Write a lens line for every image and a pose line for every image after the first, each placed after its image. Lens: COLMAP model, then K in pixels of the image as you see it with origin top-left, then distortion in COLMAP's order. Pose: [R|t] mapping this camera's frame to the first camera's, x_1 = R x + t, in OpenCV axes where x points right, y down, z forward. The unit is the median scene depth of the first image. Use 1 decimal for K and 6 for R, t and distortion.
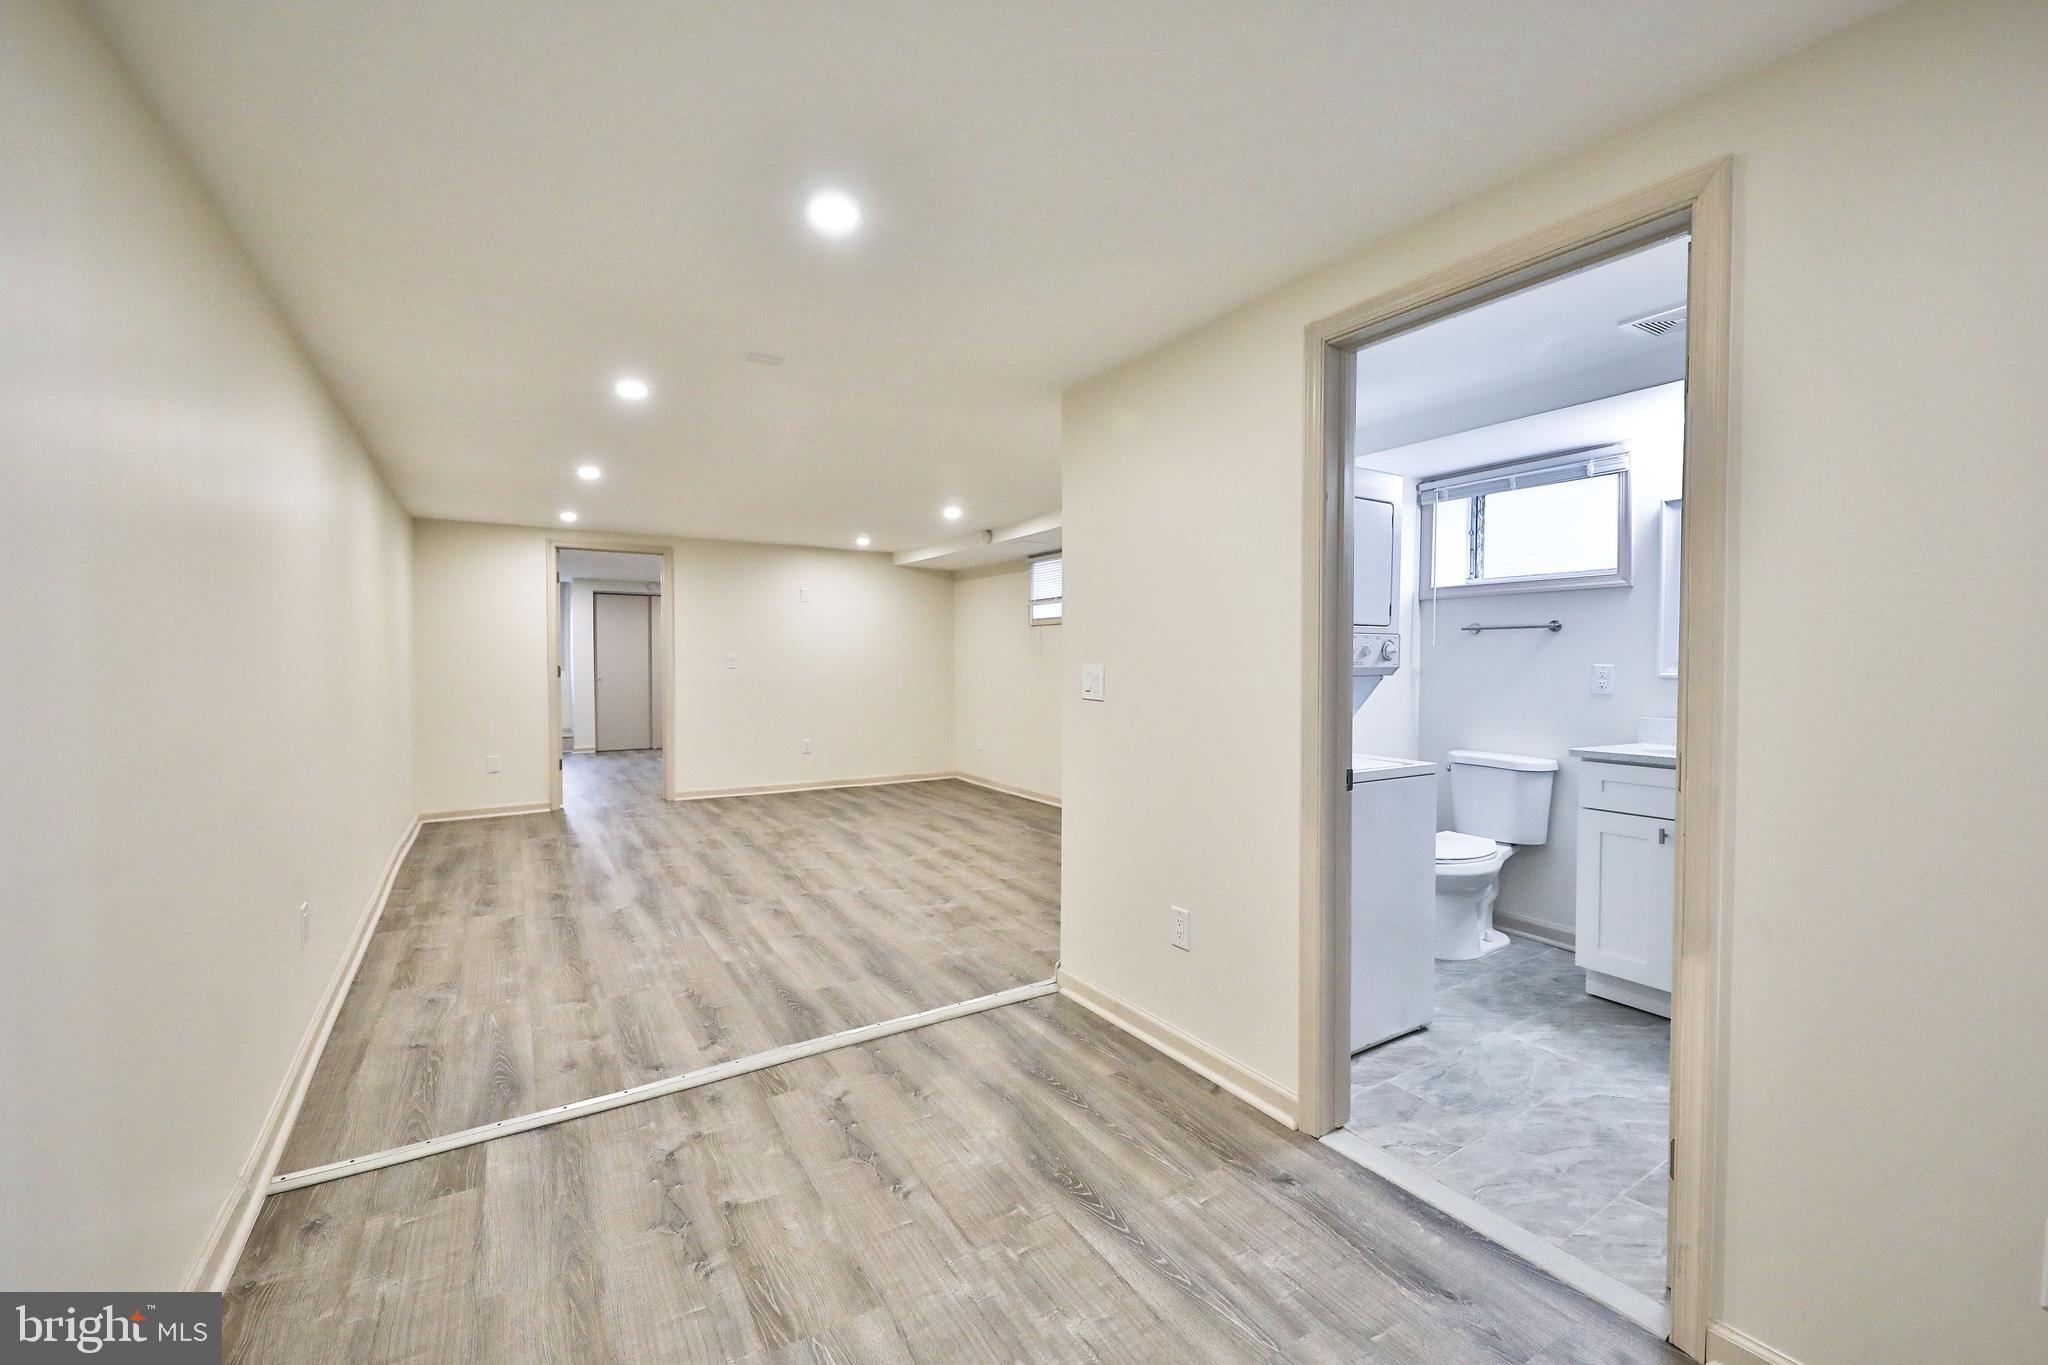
lens RADIAL K [[835.1, 0, 1051.7], [0, 835.1, 676.3], [0, 0, 1]] dist [0.010425, -0.008713]
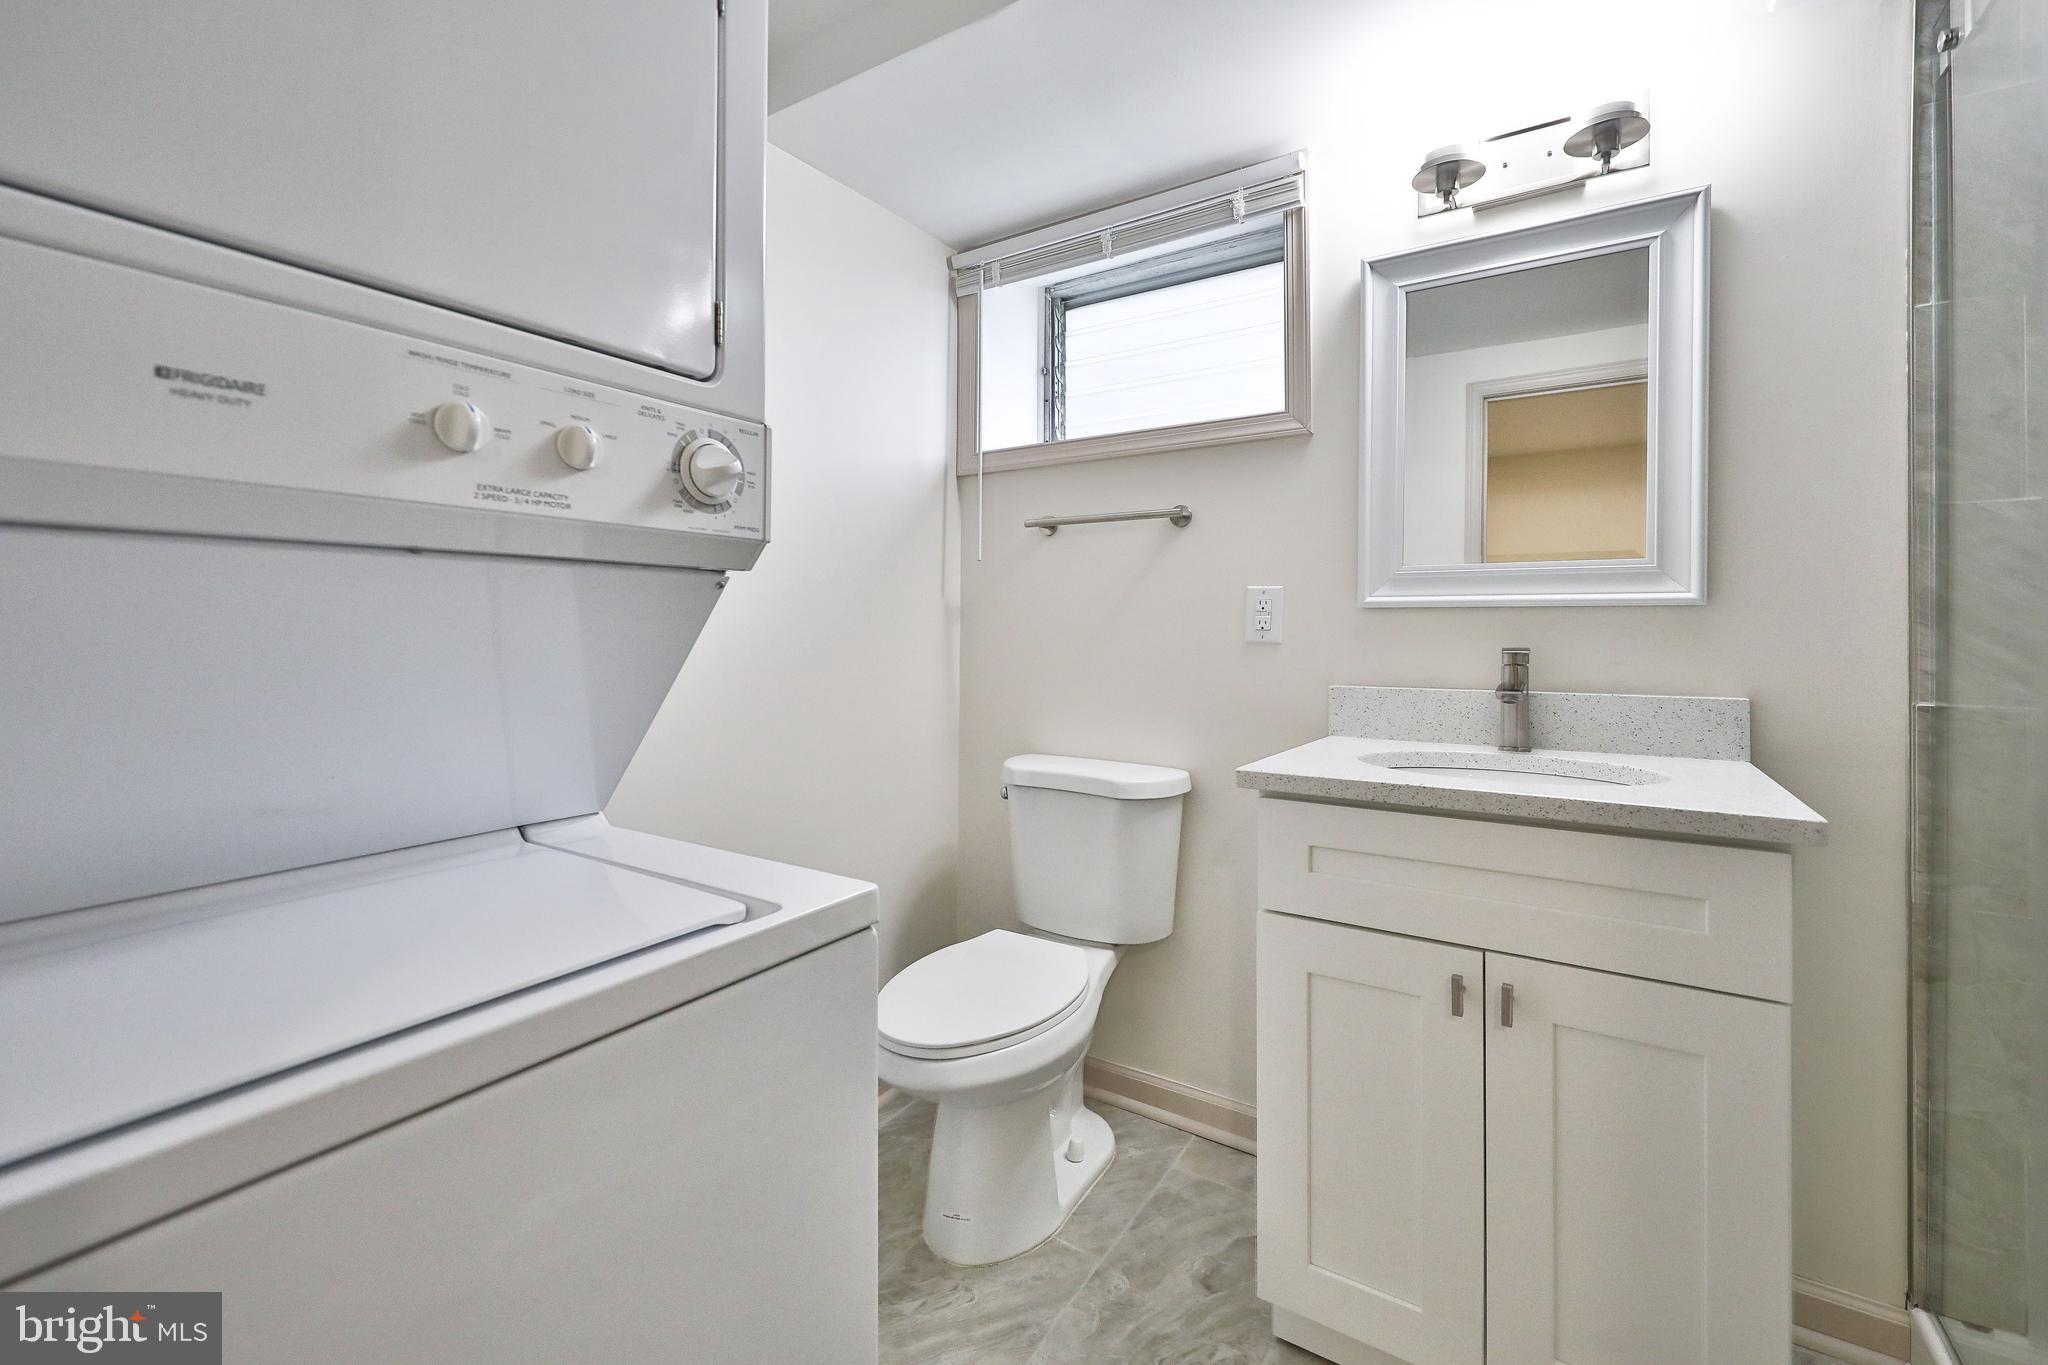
lens RADIAL K [[836.7, 0, 1028.7], [0, 836.7, 645.0], [0, 0, 1]] dist [0.016878, -0.009013]
pose [[0.917270, -0.010590, 0.398126, 0.301621], [0.012169, 0.999925, -0.001438, 0.020620], [-0.398081, 0.006164, 0.917330, 0.553709]]
